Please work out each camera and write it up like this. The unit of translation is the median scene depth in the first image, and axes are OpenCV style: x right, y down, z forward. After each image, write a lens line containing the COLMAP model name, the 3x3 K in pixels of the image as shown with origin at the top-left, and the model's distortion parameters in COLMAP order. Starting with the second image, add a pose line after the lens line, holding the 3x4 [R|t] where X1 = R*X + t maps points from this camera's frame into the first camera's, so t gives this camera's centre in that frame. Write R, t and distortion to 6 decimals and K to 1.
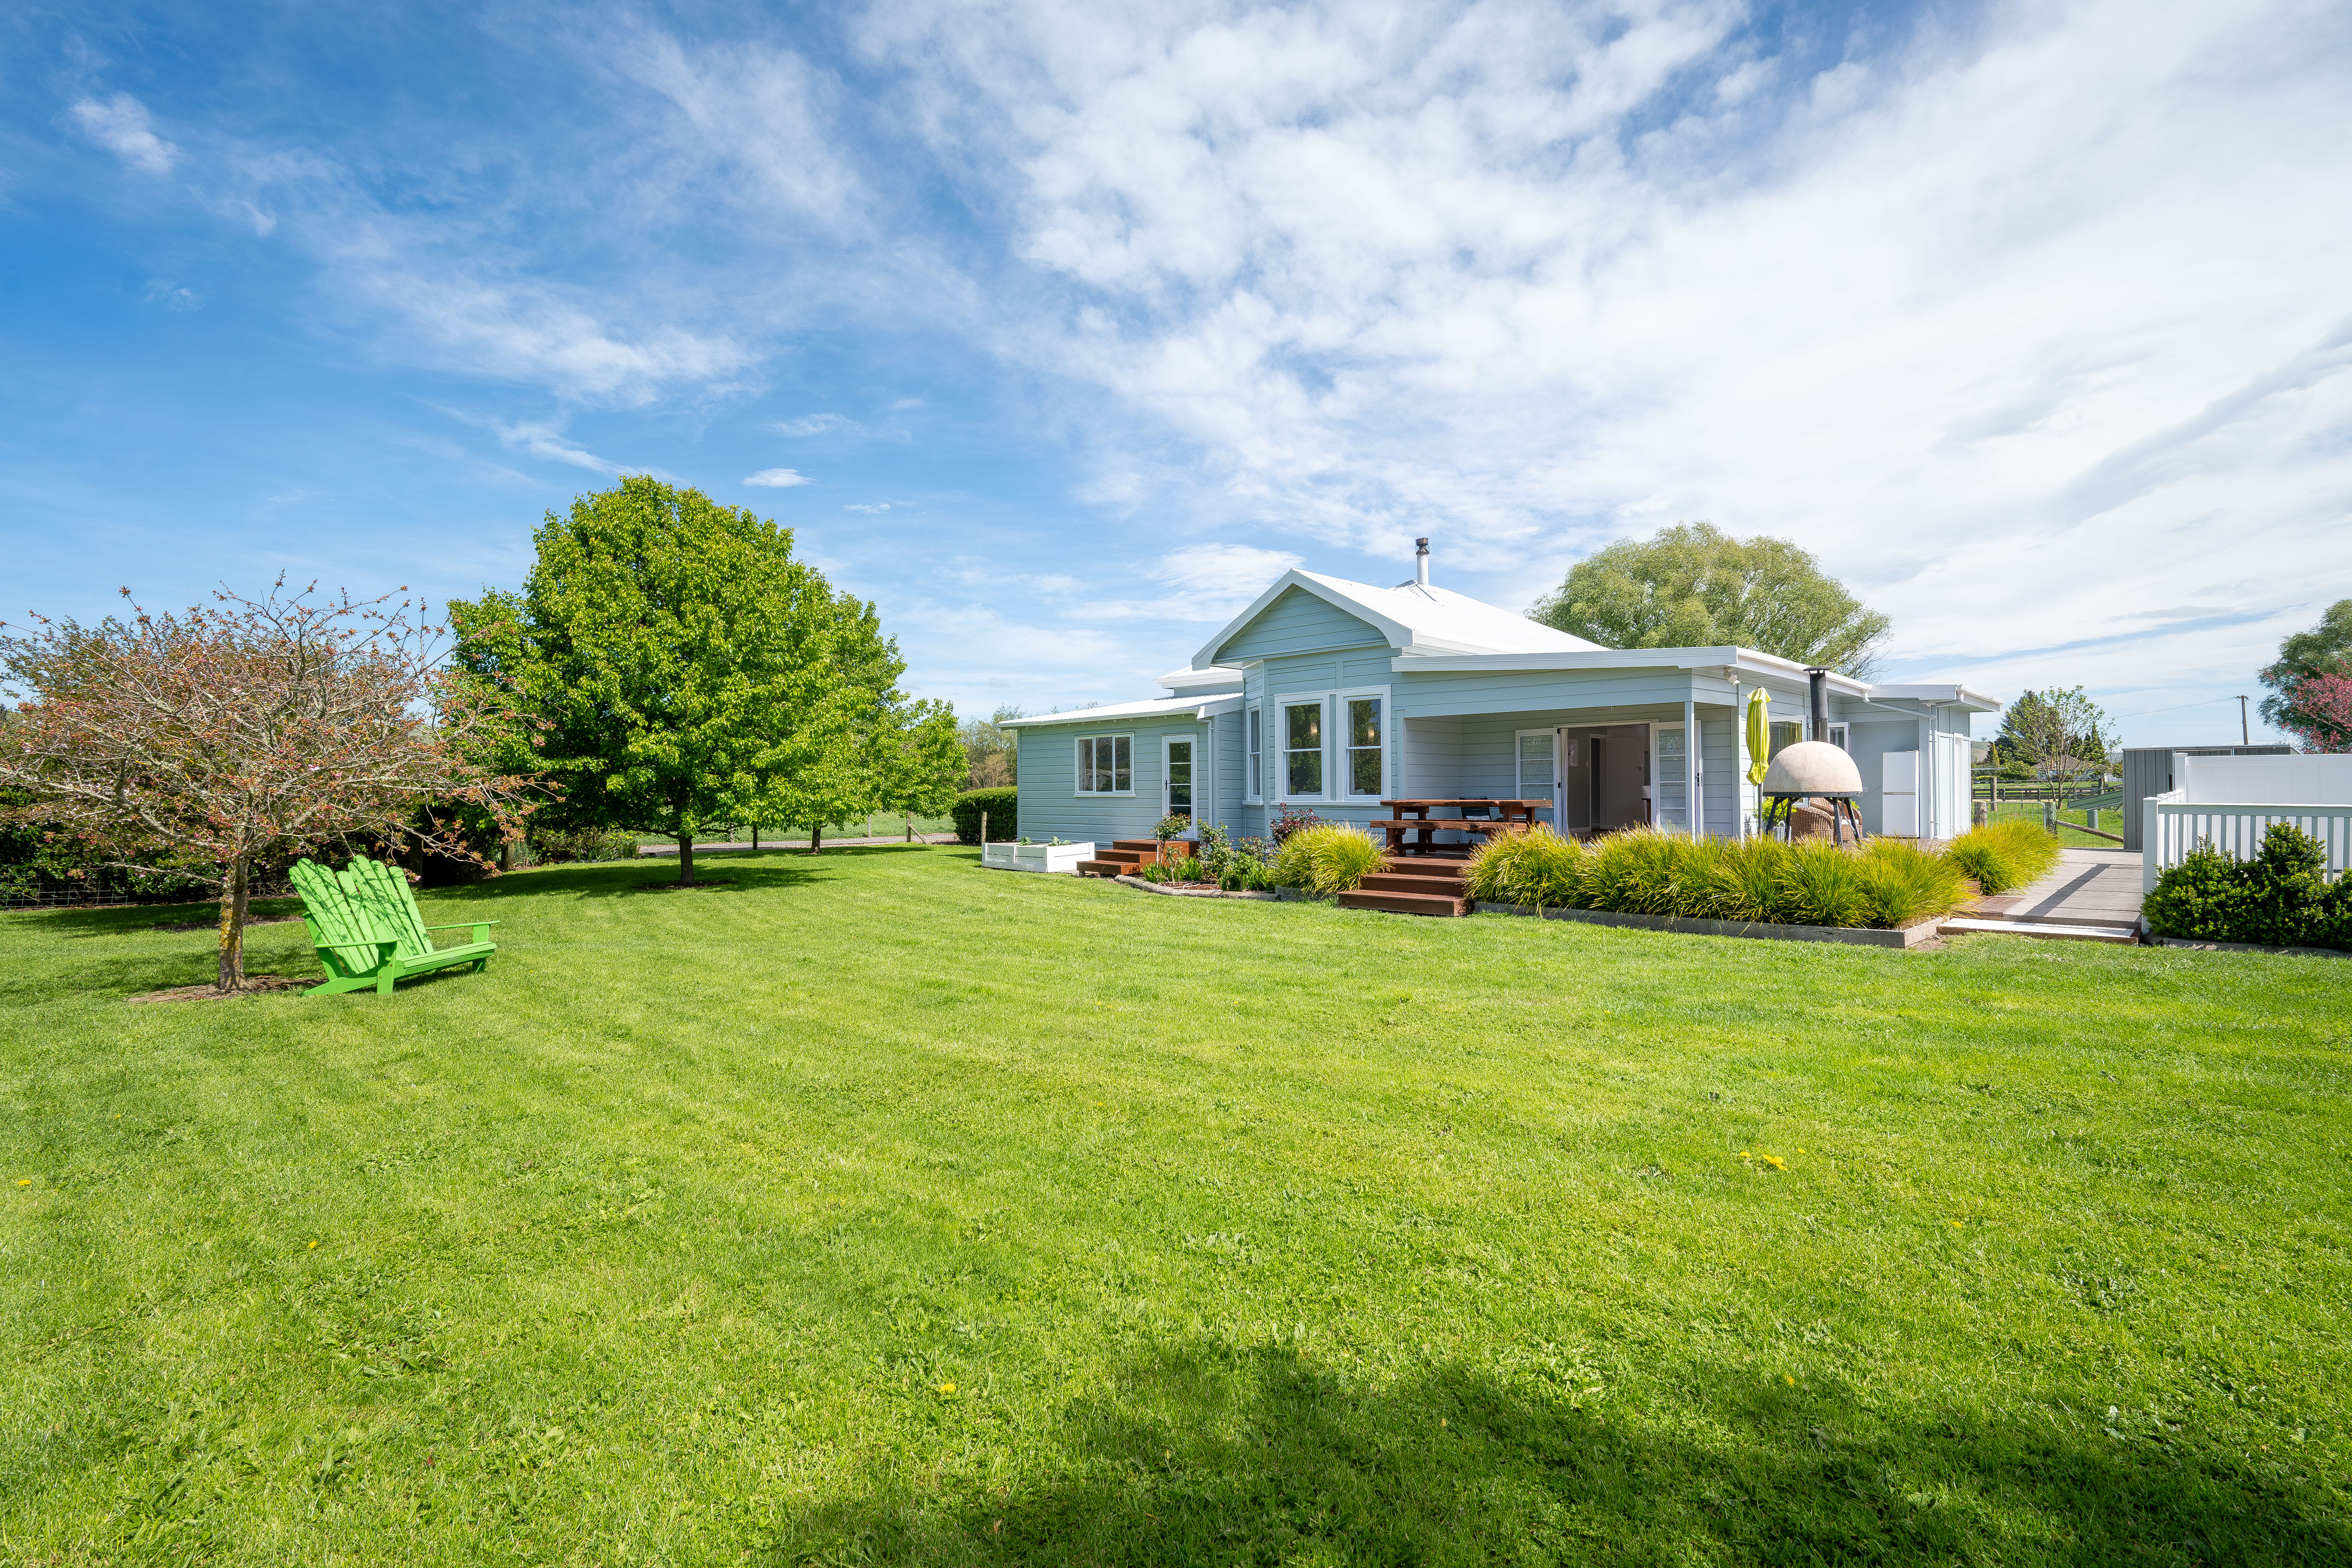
lens RADIAL K [[1039.7, 0, 1176.0], [0, 1039.7, 784.0], [0, 0, 1]] dist [-0.001385, -0.000051]
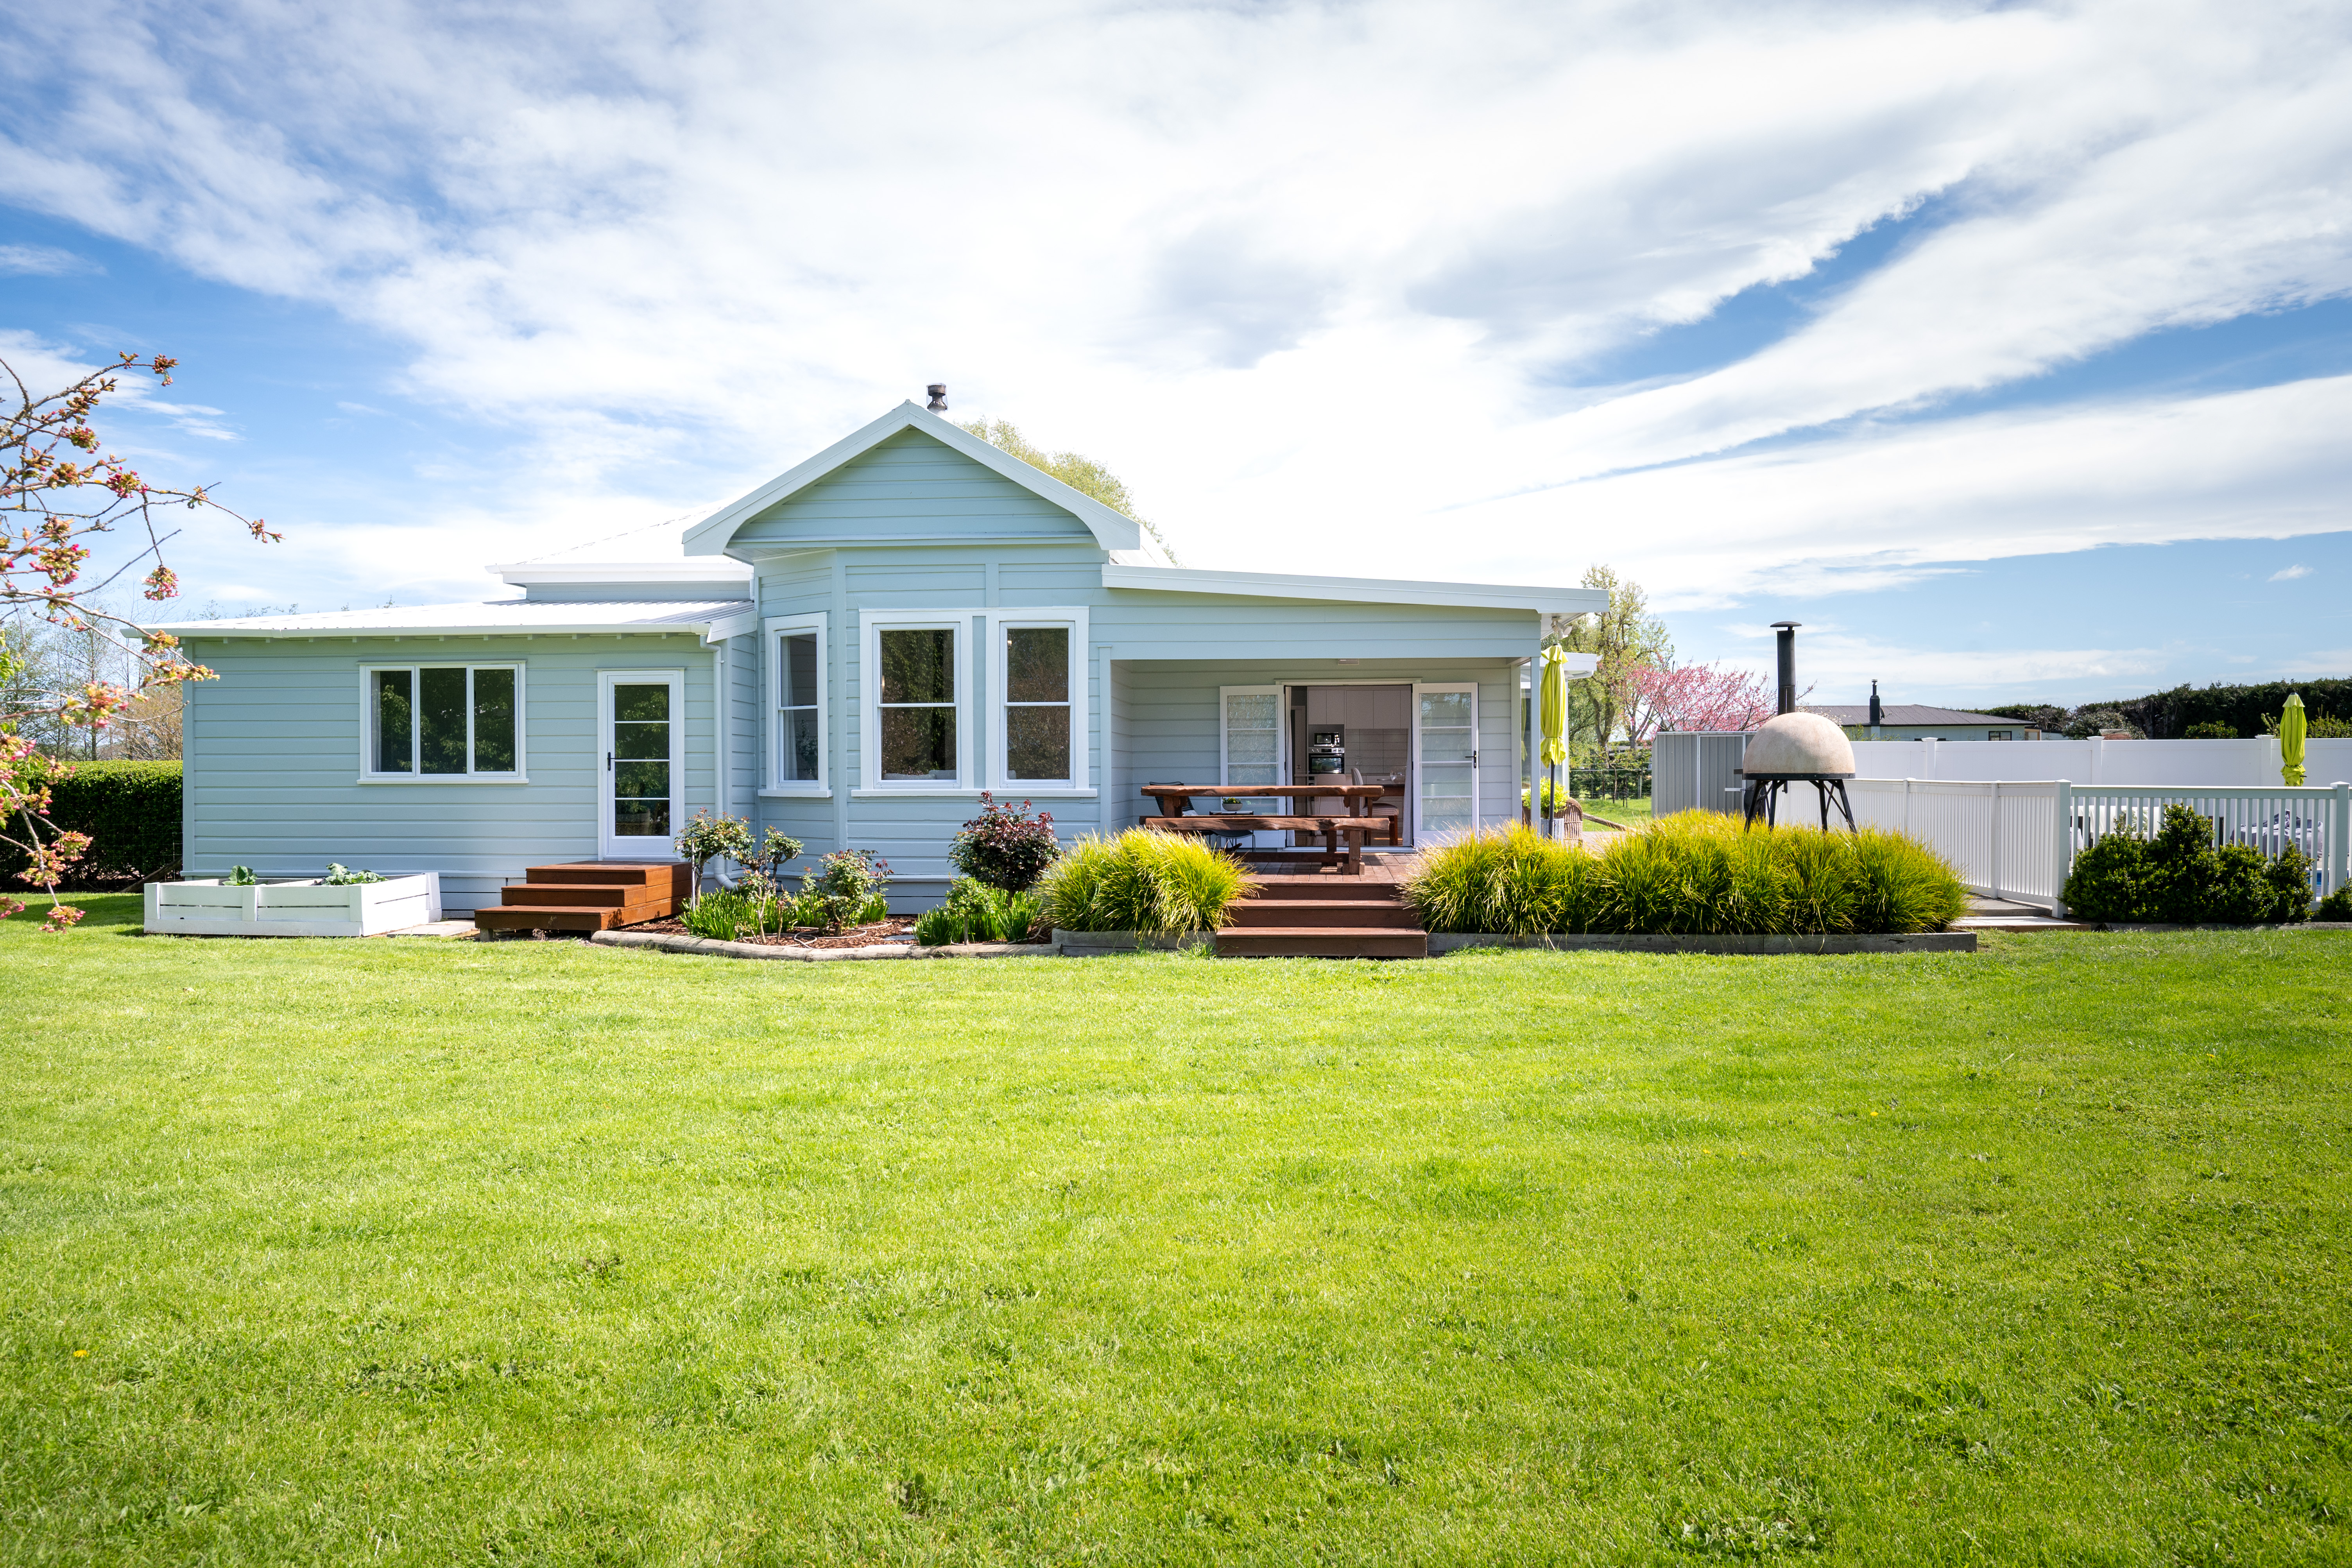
lens RADIAL K [[1513.4, 0, 1176.0], [0, 1513.4, 784.0], [0, 0, 1]] dist [-0.000372, 0.001270]
pose [[0.774202, -0.000100, 0.632939, -0.338303], [-0.005419, 0.999962, 0.006786, 0.007078], [-0.632915, -0.008684, 0.774172, 0.244960]]
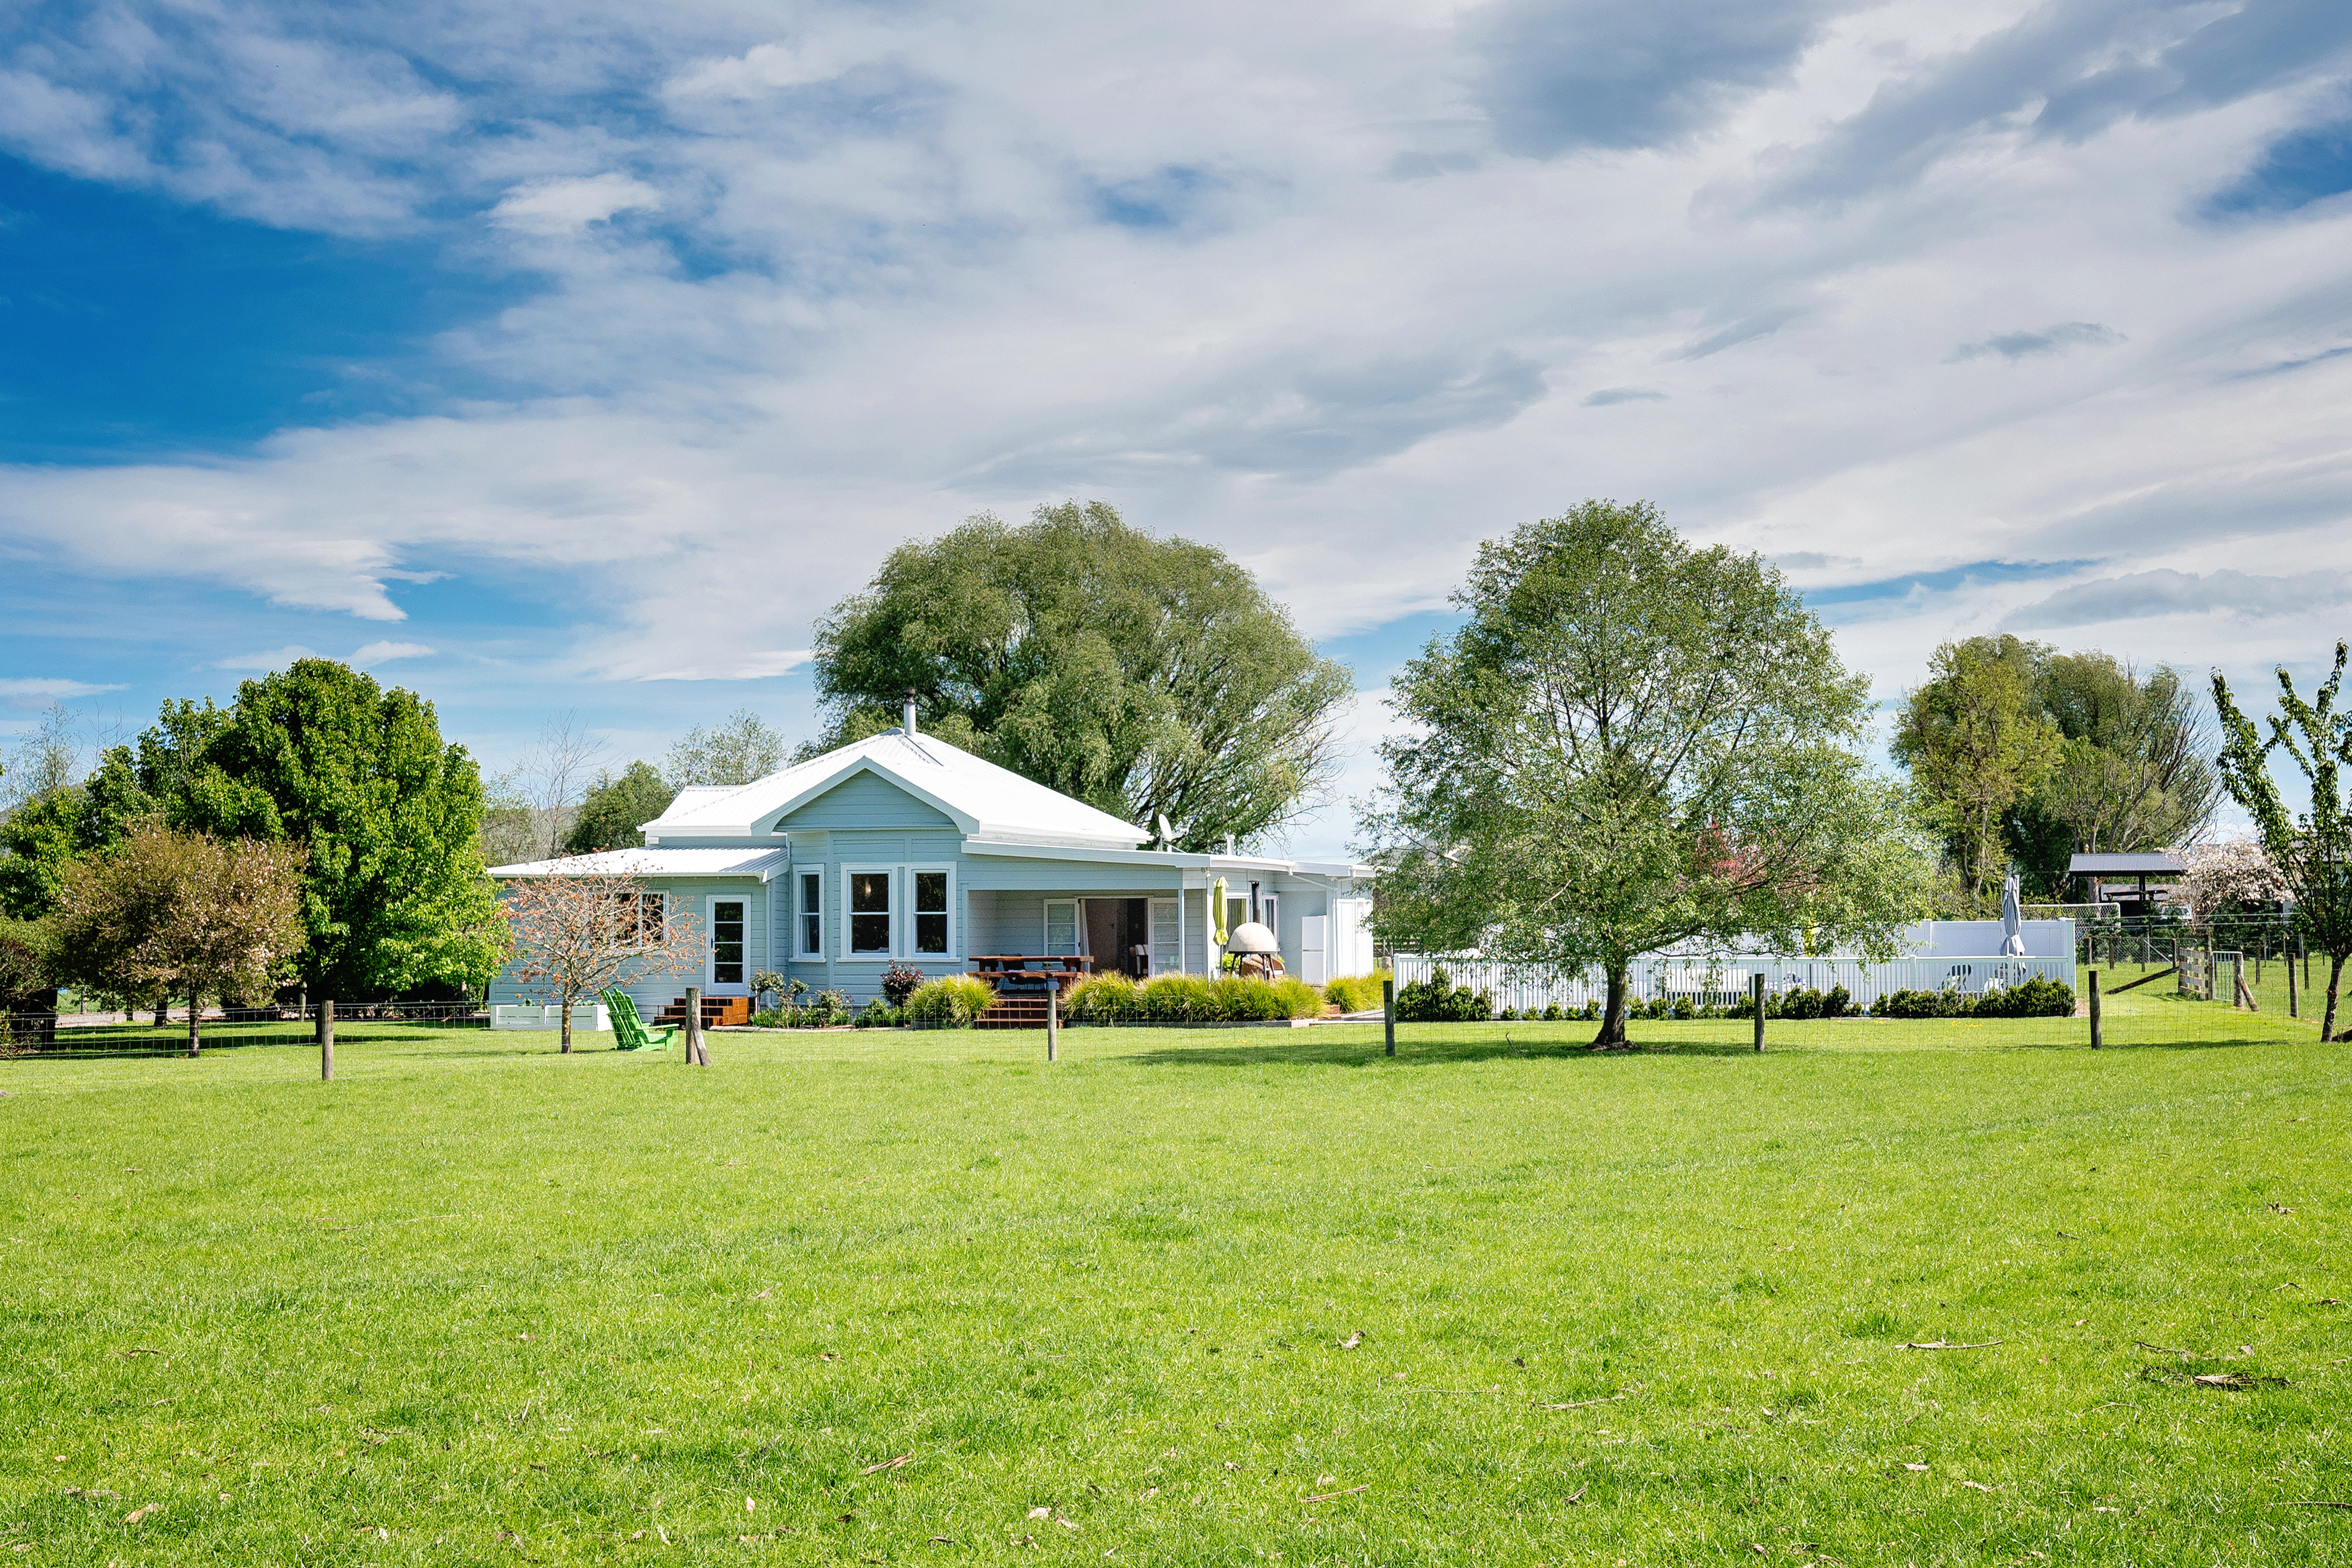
lens RADIAL K [[3185.5, 0, 1176.0], [0, 3185.5, 784.0], [0, 0, 1]] dist [-0.007810, -0.002692]
pose [[0.864710, 0.023638, 0.501714, -1.435637], [-0.003614, 0.999159, -0.040845, -0.035253], [-0.502258, 0.033506, 0.864068, -2.338548]]
